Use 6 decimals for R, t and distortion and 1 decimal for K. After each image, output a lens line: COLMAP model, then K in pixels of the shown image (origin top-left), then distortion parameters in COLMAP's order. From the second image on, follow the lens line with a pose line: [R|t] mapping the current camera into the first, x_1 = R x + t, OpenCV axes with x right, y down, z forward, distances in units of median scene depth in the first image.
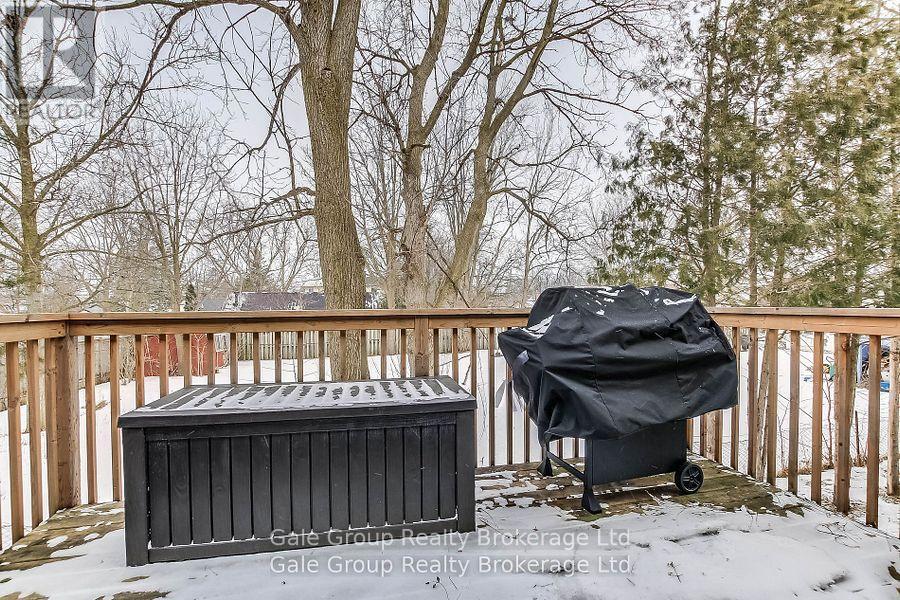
lens RADIAL K [[410.0, 0, 450.3], [0, 410.0, 305.8], [0, 0, 1]] dist [-0.017162, 0.002424]
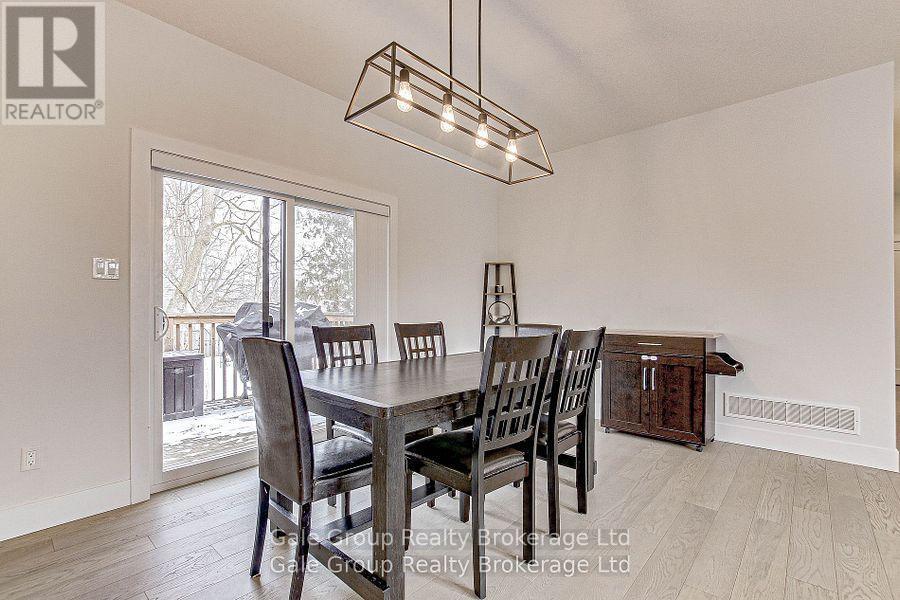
lens RADIAL K [[410.0, 0, 457.1], [0, 410.0, 308.5], [0, 0, 1]] dist [-0.017162, 0.002424]
pose [[0.811829, 0.005422, 0.583869, -0.082103], [-0.001488, 0.999973, -0.007217, -0.002893], [-0.583893, 0.004991, 0.811816, -1.165872]]
